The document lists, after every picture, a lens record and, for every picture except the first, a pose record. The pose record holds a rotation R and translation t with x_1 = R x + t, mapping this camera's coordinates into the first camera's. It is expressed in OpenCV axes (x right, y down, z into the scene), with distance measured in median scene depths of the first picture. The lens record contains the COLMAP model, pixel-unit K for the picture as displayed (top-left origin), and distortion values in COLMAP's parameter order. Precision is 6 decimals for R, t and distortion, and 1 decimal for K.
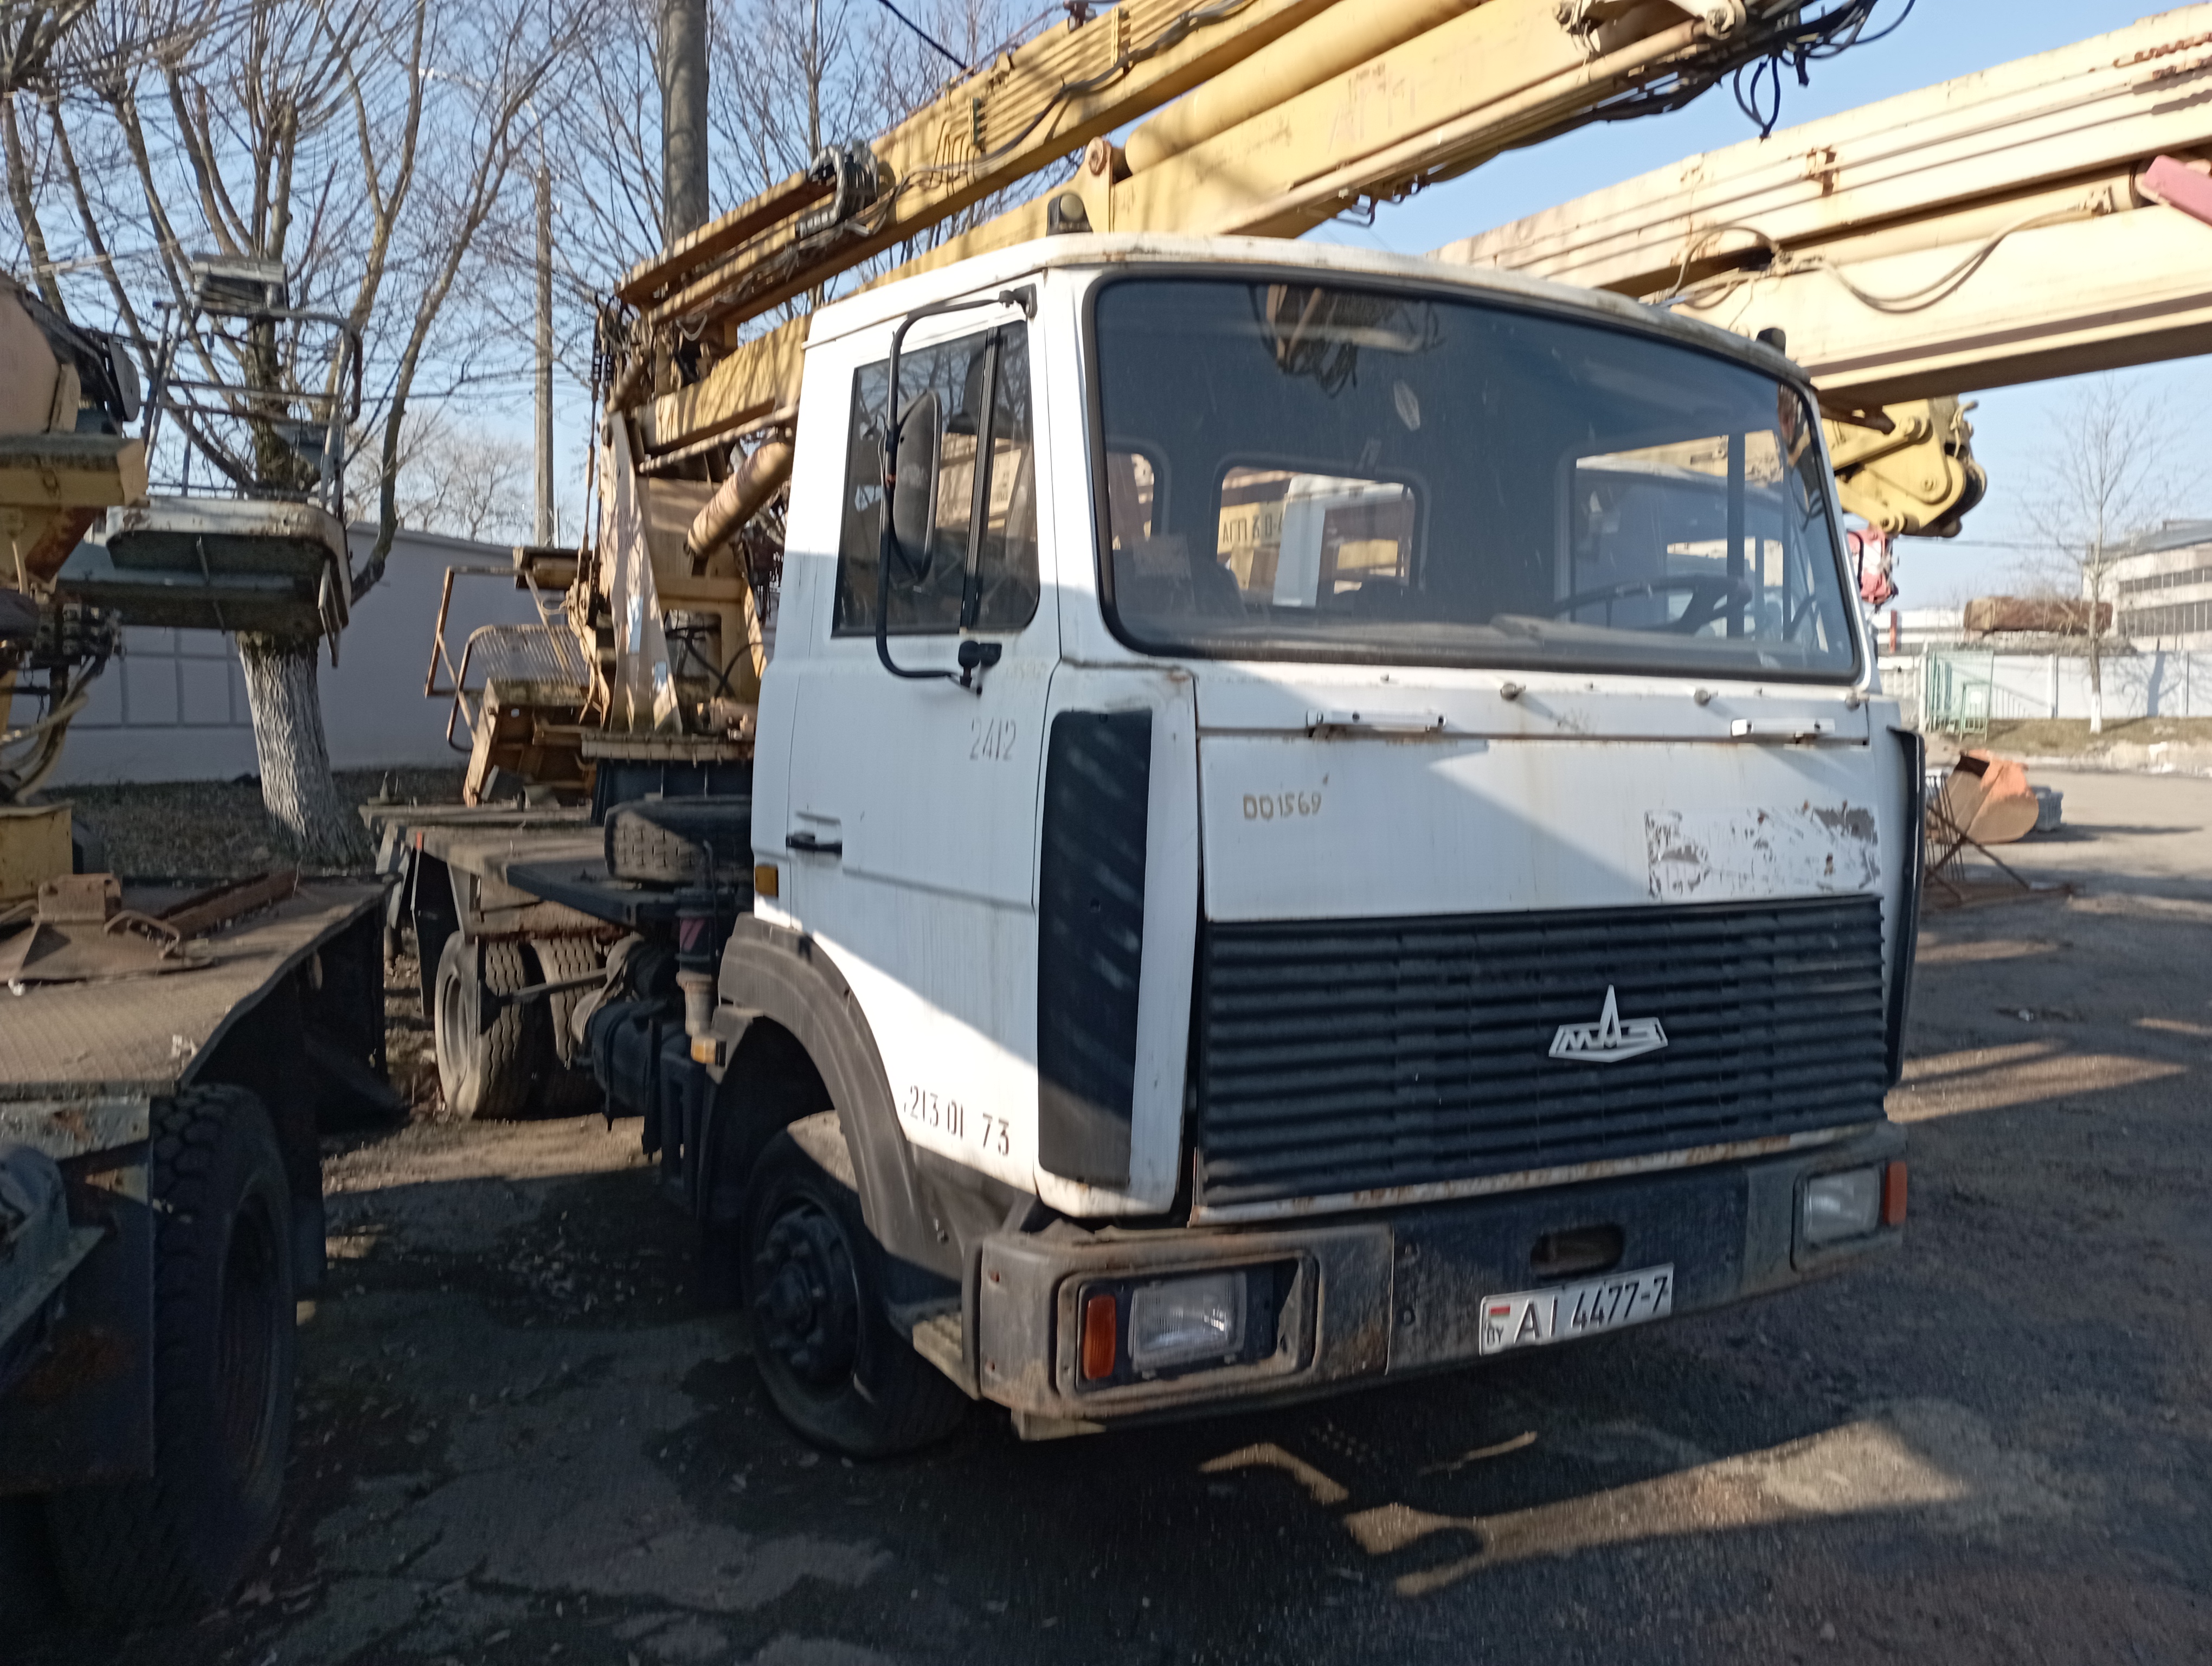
lens RADIAL K [[1591.6, 0, 1248.9], [0, 1591.6, 827.9], [0, 0, 1]] dist [0.035780, 0.001906]
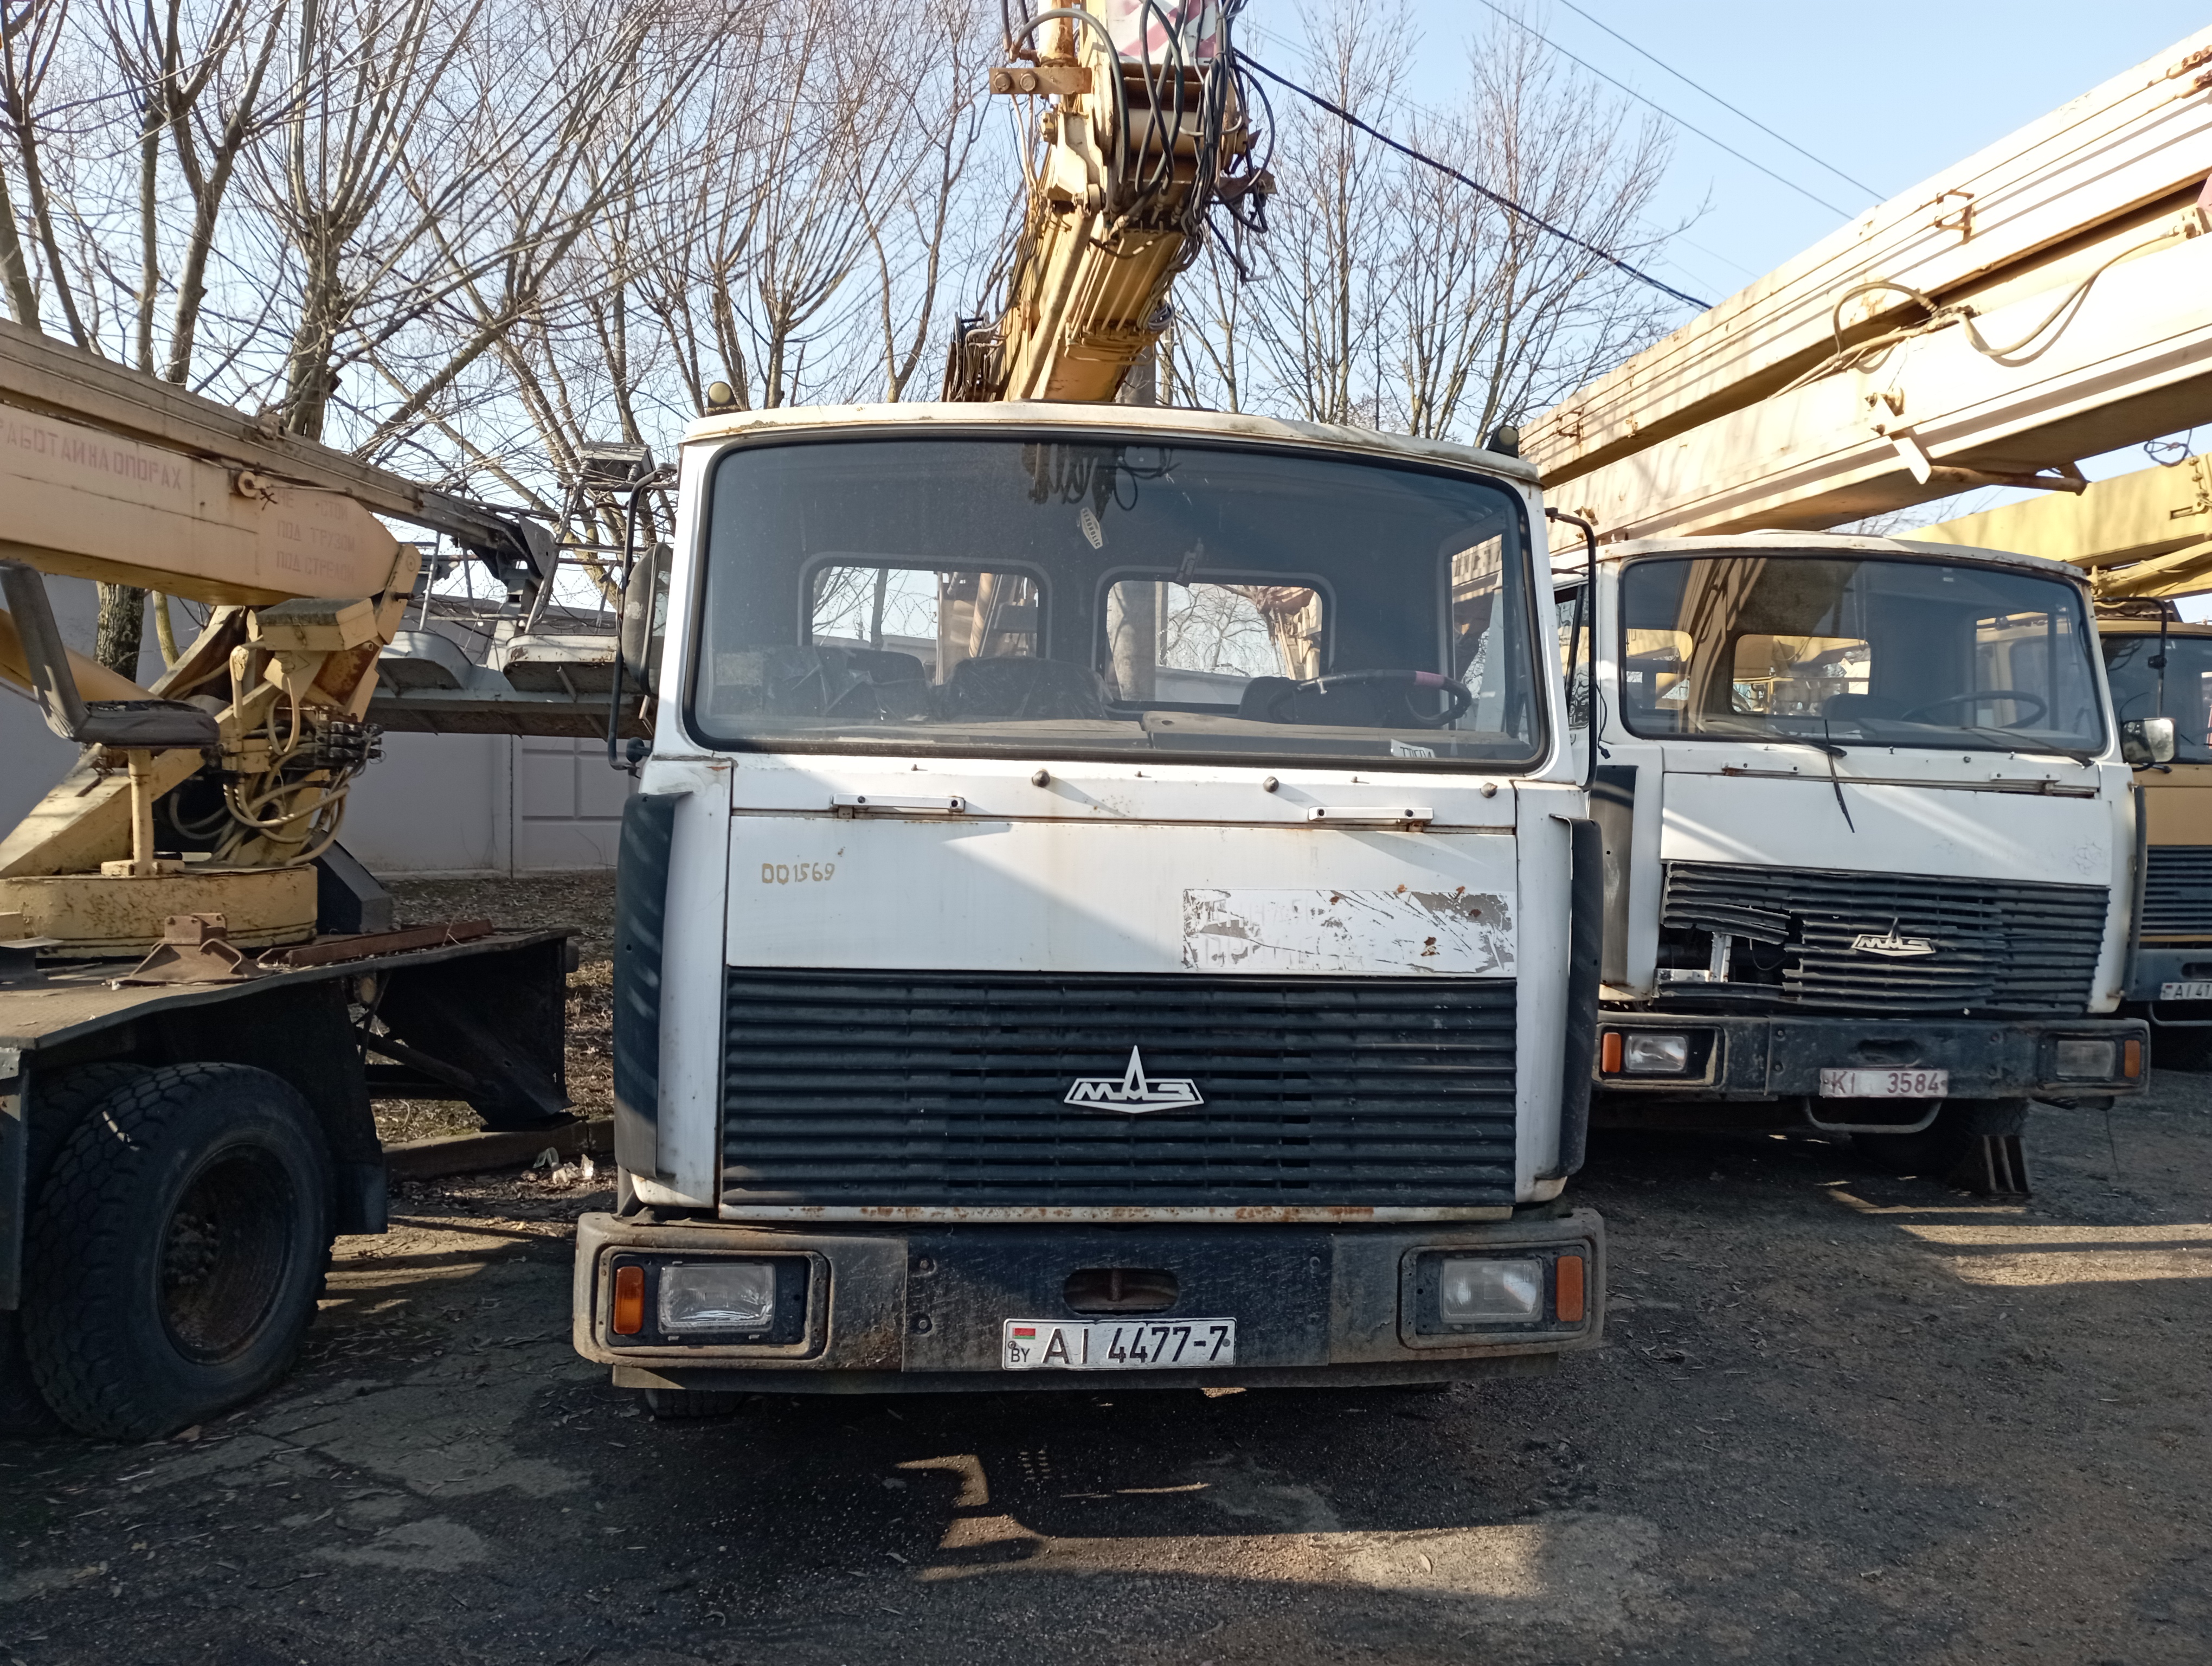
lens RADIAL K [[1692.4, 0, 1323.6], [0, 1692.4, 838.2], [0, 0, 1]] dist [0.122867, -0.097792]
pose [[0.927852, 0.009901, -0.372817, 0.781897], [-0.031292, 0.998189, -0.051367, 0.012595], [0.371634, 0.059327, 0.926482, -0.049828]]
